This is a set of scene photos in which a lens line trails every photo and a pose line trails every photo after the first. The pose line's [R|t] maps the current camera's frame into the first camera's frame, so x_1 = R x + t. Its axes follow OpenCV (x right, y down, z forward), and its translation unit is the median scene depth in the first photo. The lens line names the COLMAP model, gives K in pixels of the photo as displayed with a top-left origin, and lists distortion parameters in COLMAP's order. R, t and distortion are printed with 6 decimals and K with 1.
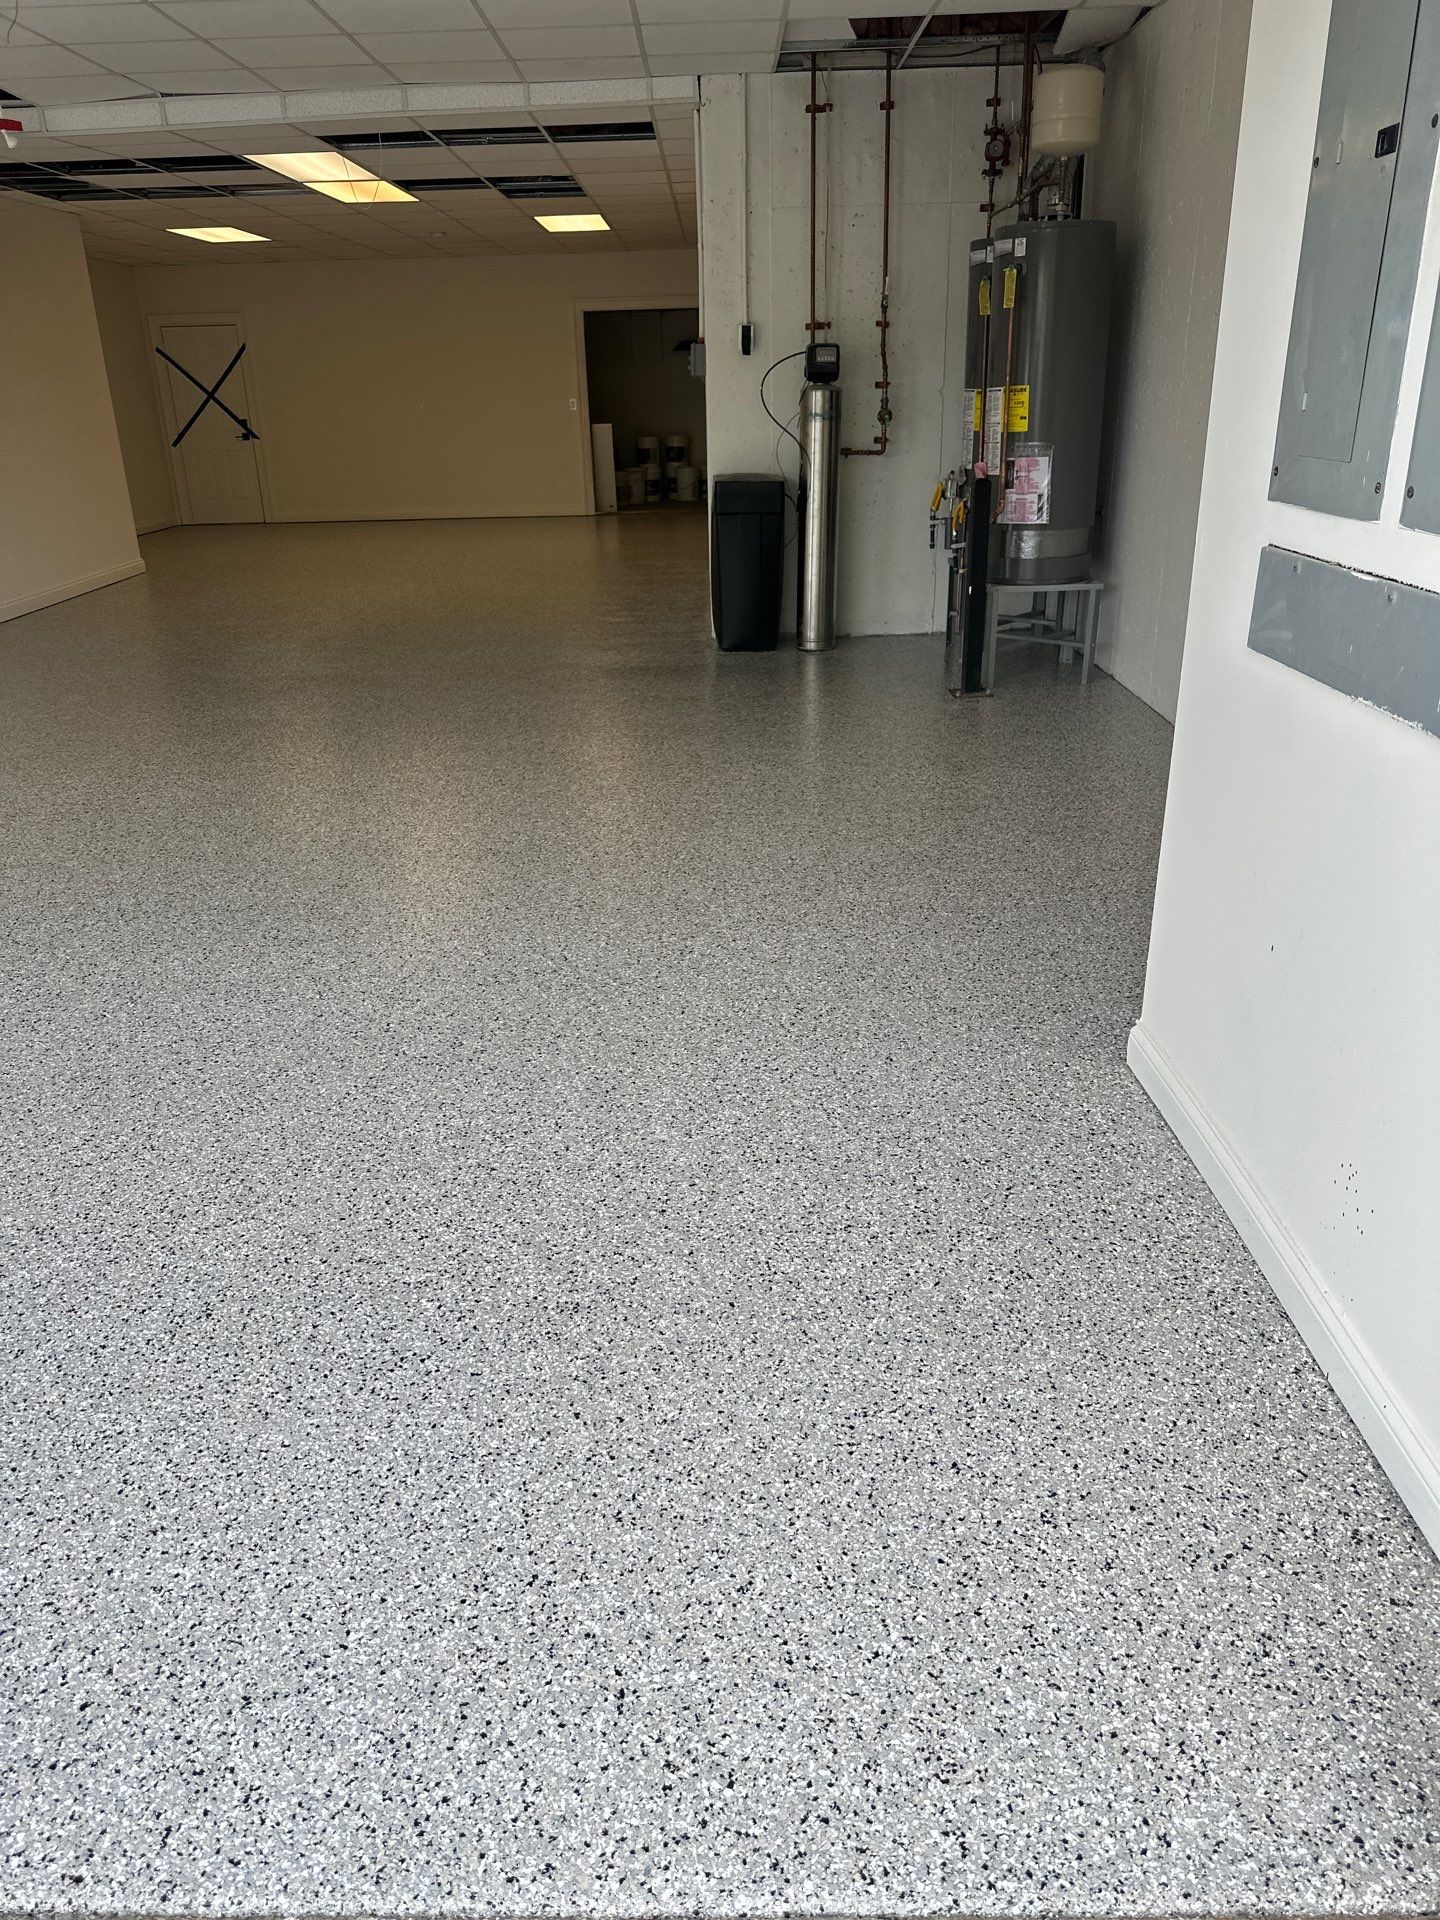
lens RADIAL K [[1427.1, 0, 720.0], [0, 1427.1, 960.0], [0, 0, 1]] dist [0.037763, -0.034134]
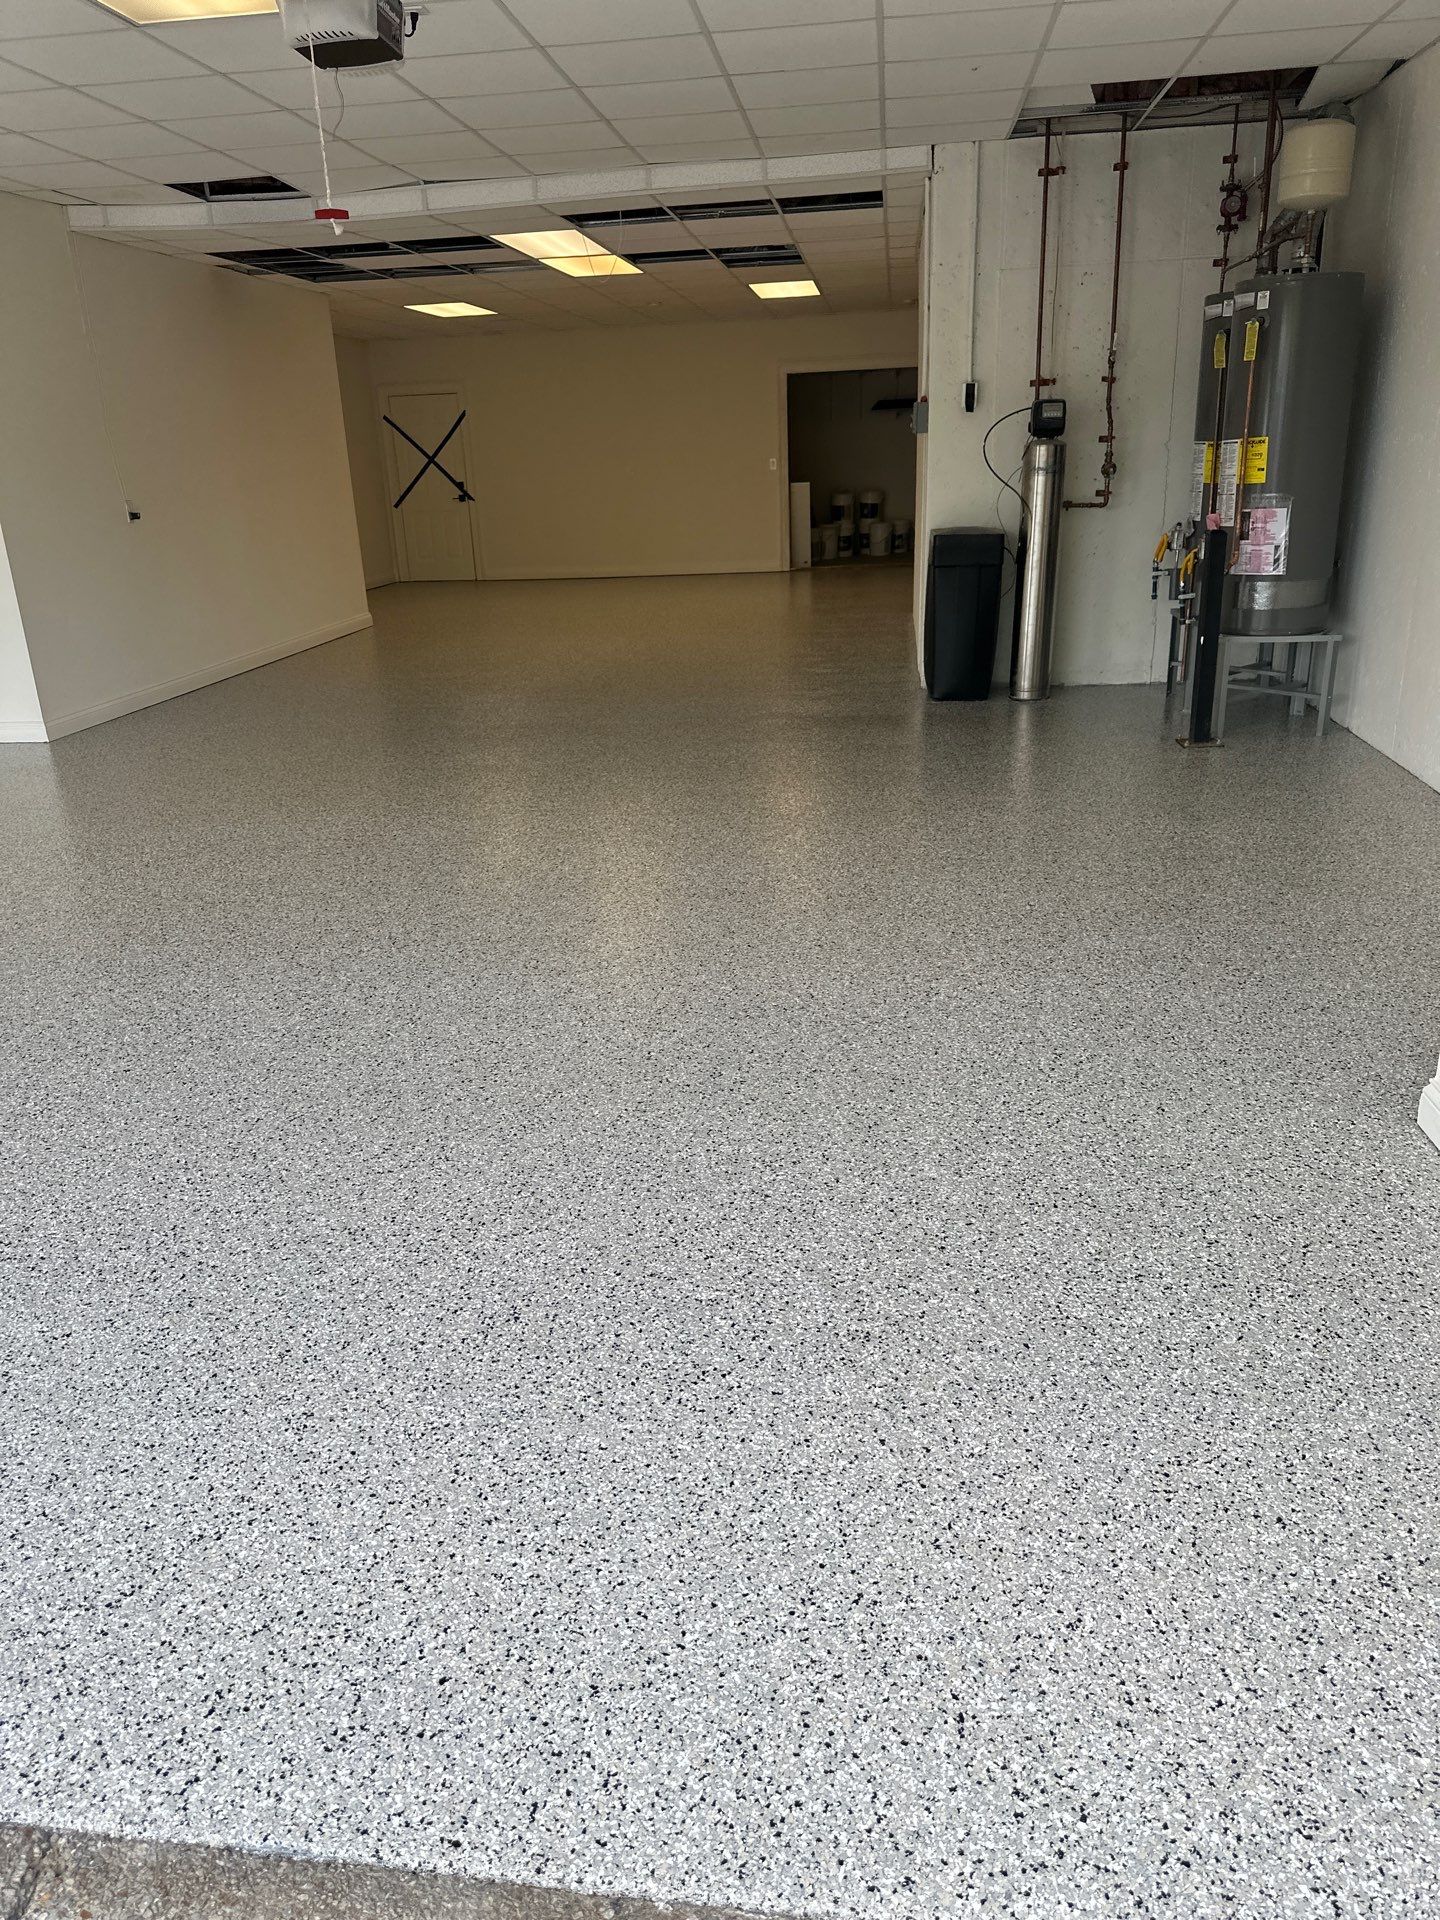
lens RADIAL K [[1411.4, 0, 720.0], [0, 1411.4, 960.0], [0, 0, 1]] dist [0.039676, -0.040041]
pose [[0.992358, 0.030572, -0.119546, -0.120684], [-0.034407, 0.998953, -0.030150, 0.012667], [0.118499, 0.034032, 0.992371, -0.028356]]
